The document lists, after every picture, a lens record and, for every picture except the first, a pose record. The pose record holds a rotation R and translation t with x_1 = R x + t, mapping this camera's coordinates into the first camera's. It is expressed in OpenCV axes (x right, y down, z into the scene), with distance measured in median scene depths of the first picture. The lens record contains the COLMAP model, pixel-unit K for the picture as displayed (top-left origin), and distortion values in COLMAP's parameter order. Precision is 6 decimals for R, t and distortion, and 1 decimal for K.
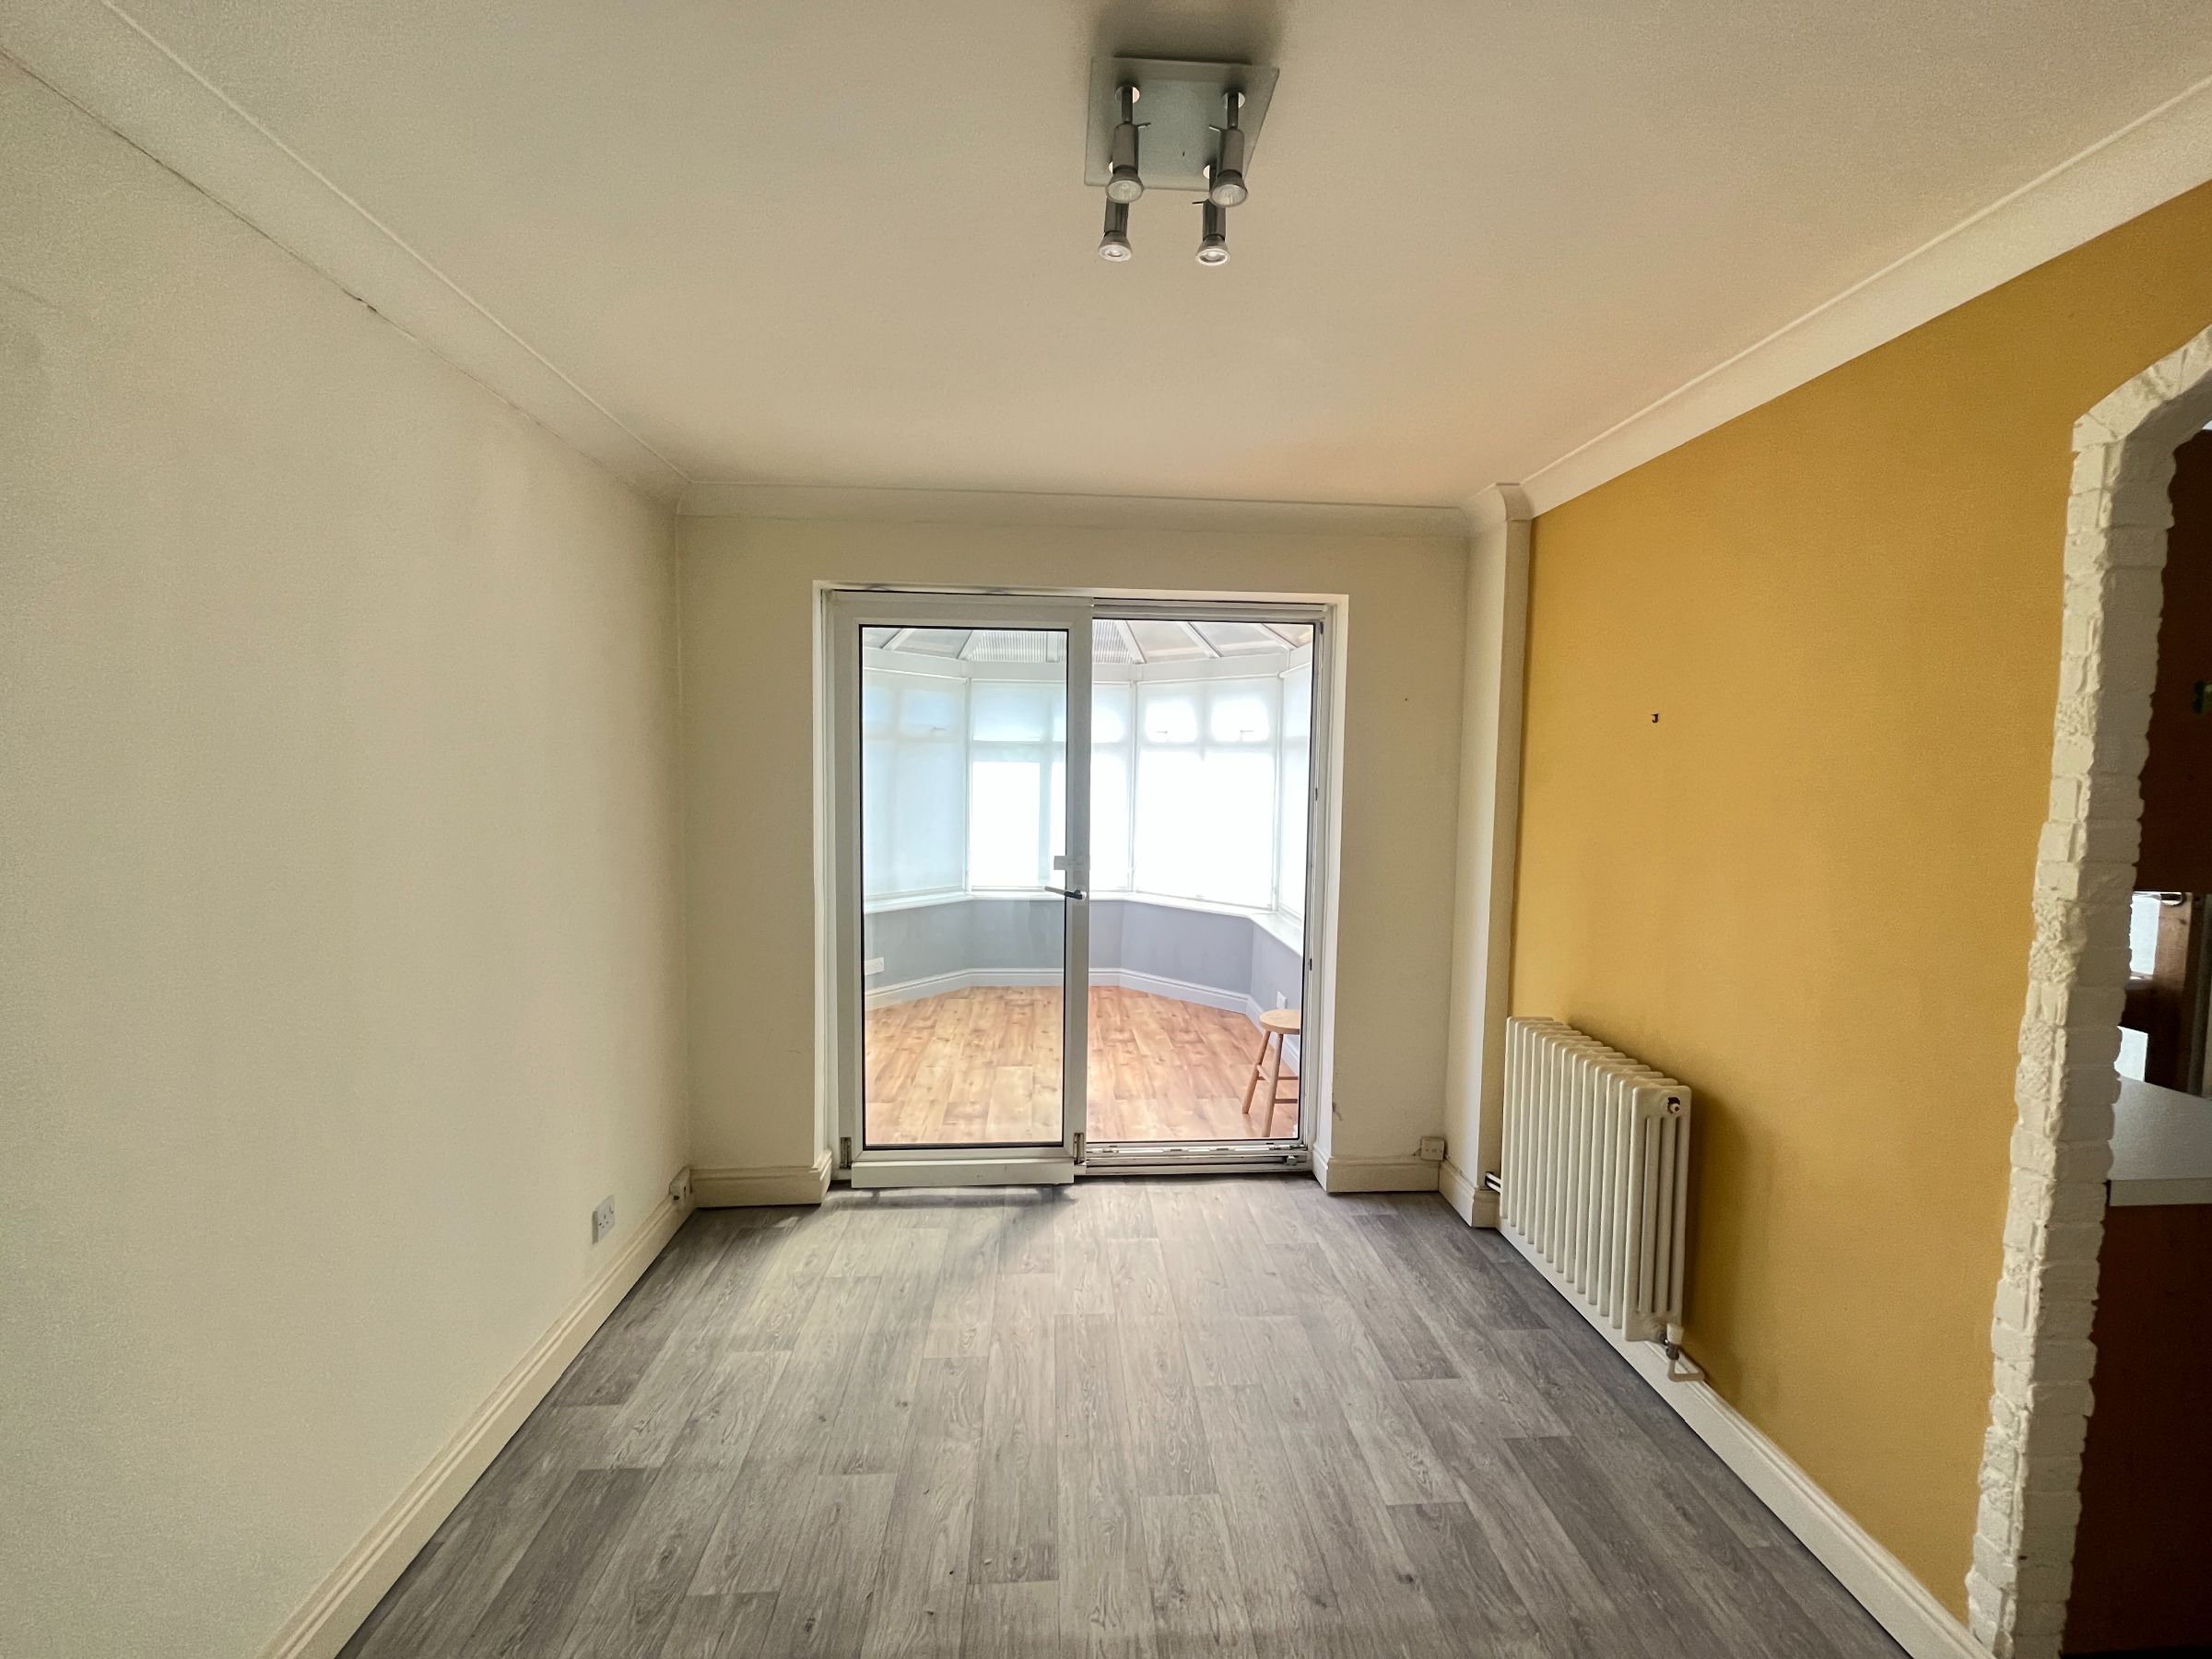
lens RADIAL K [[897.7, 0, 1106.4], [0, 897.7, 787.3], [0, 0, 1]] dist [-0.001712, 0.000038]
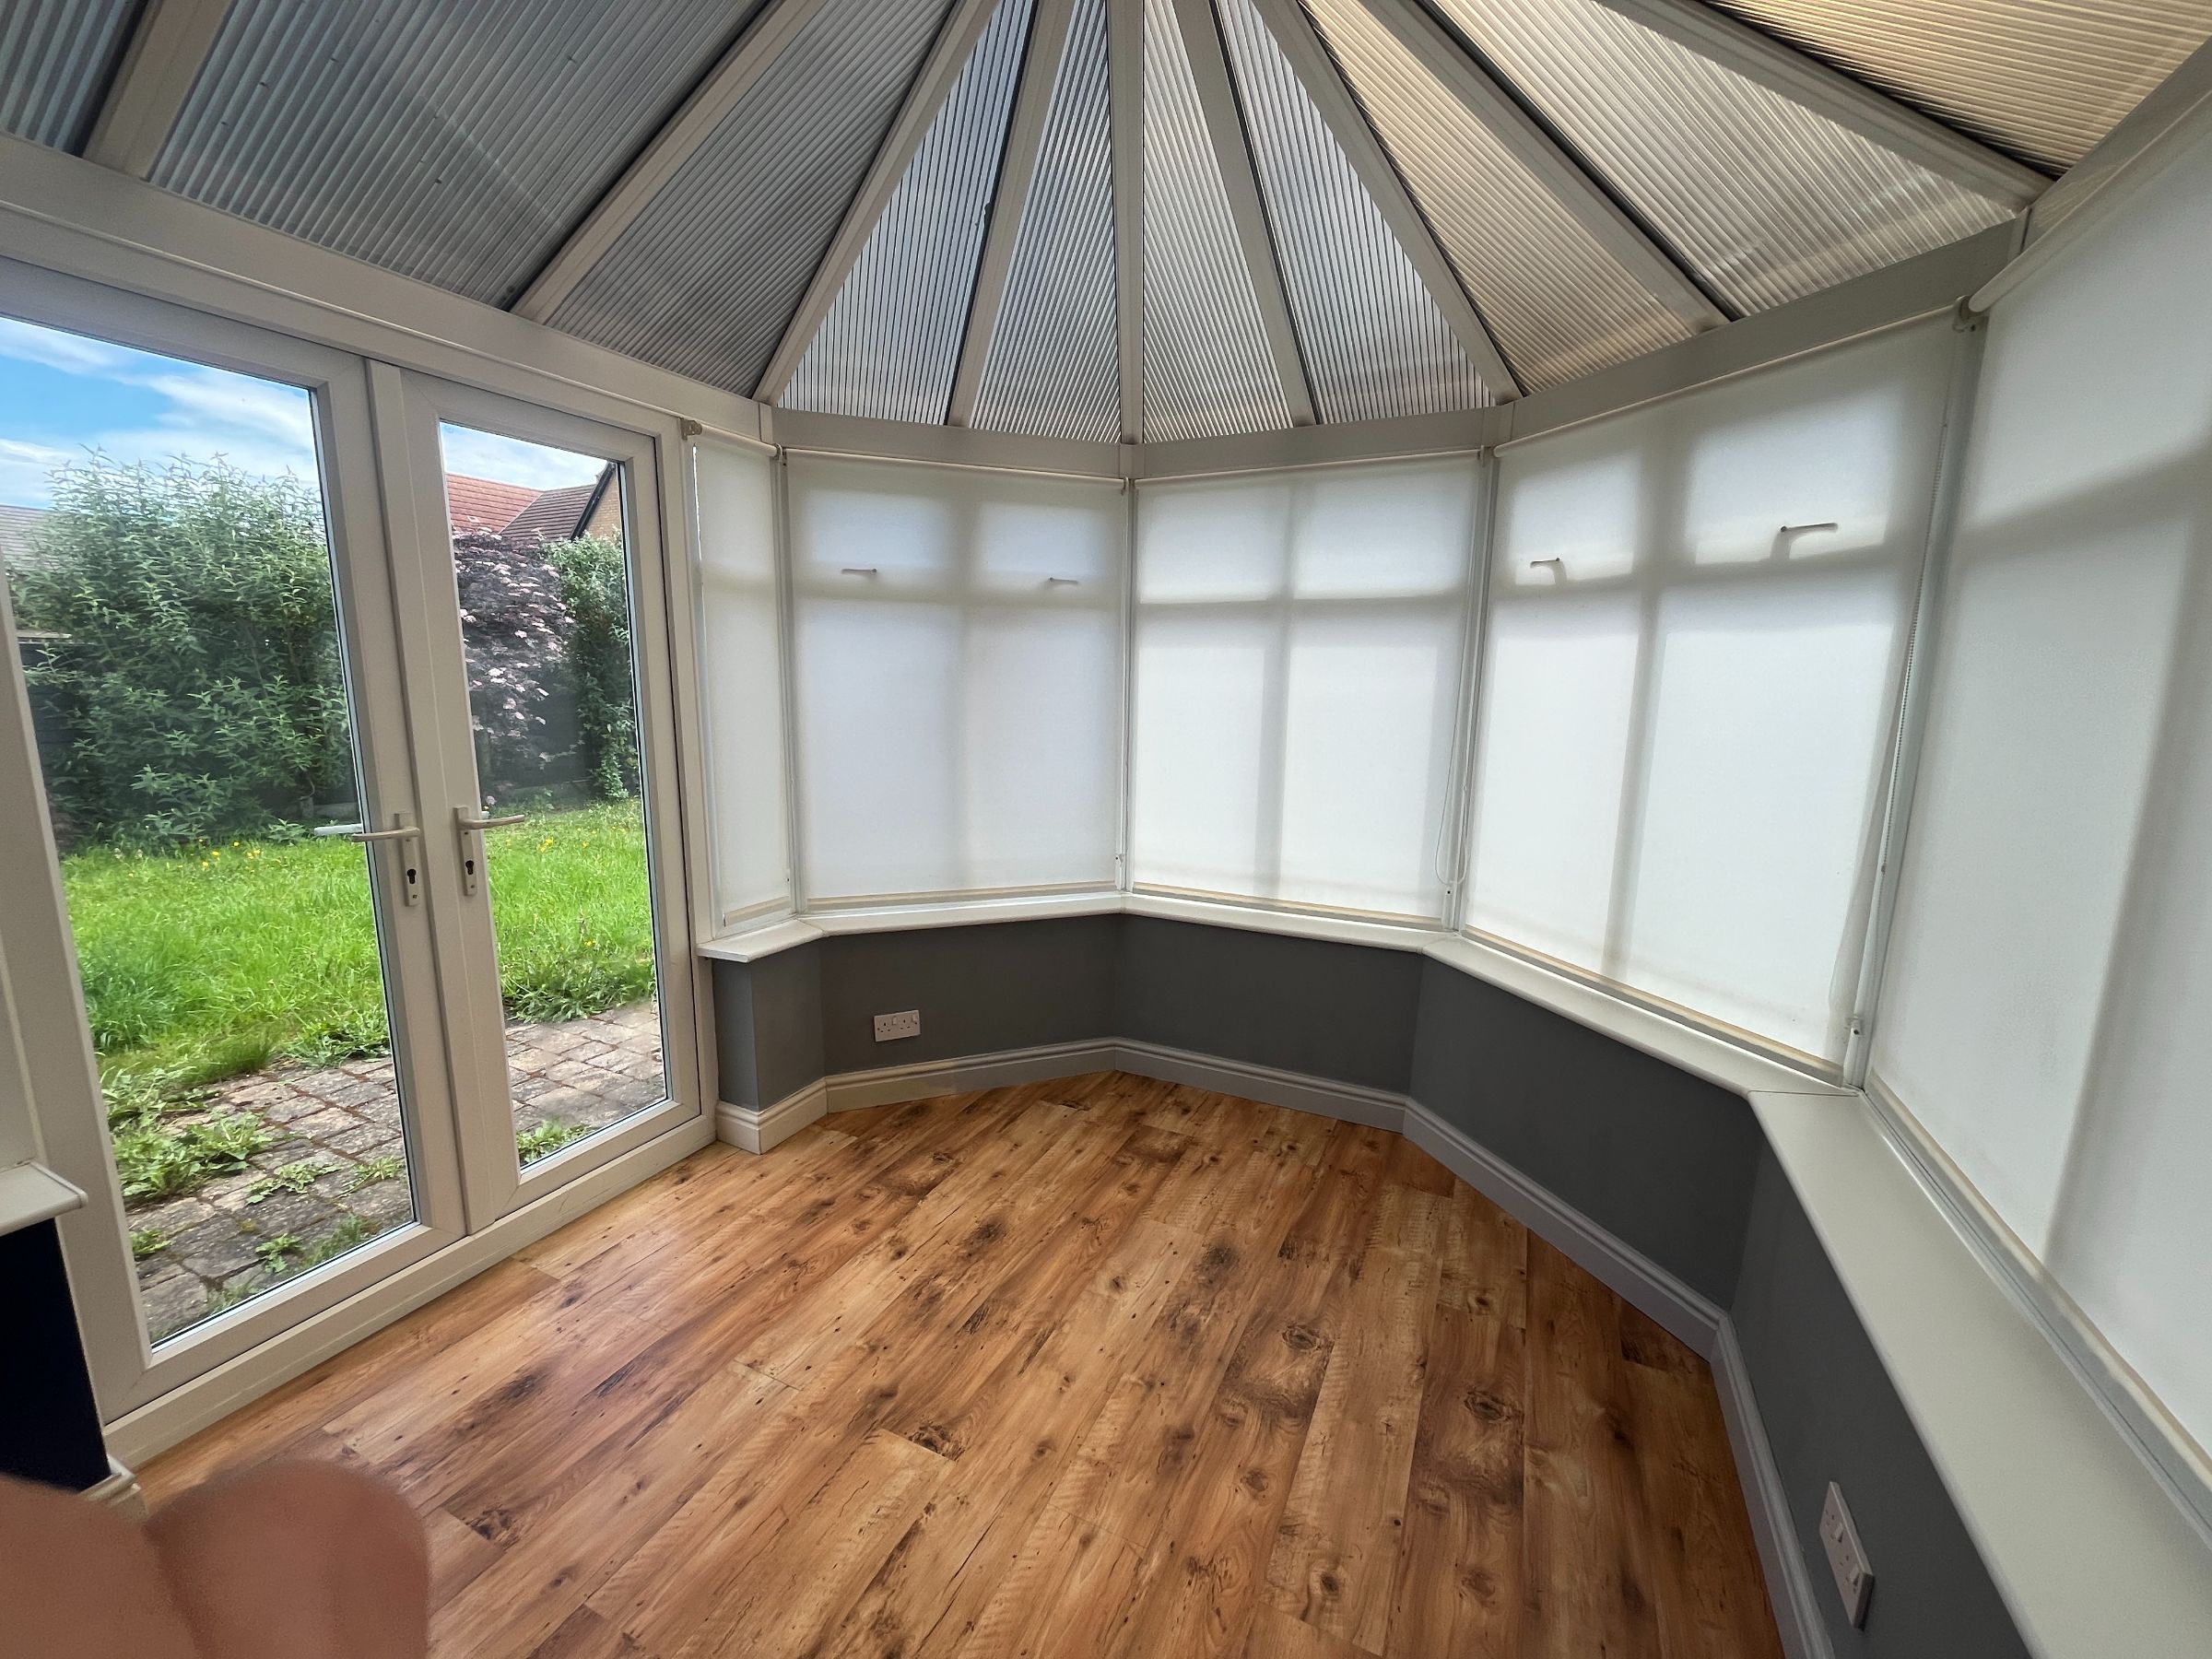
lens RADIAL K [[890.7, 0, 1104.8], [0, 890.7, 822.4], [0, 0, 1]] dist [-0.005474, 0.001052]
pose [[0.869901, 0.076307, -0.487288, 0.270582], [-0.011680, 0.990870, 0.134314, 0.007537], [0.493088, -0.111148, 0.862850, 1.597918]]
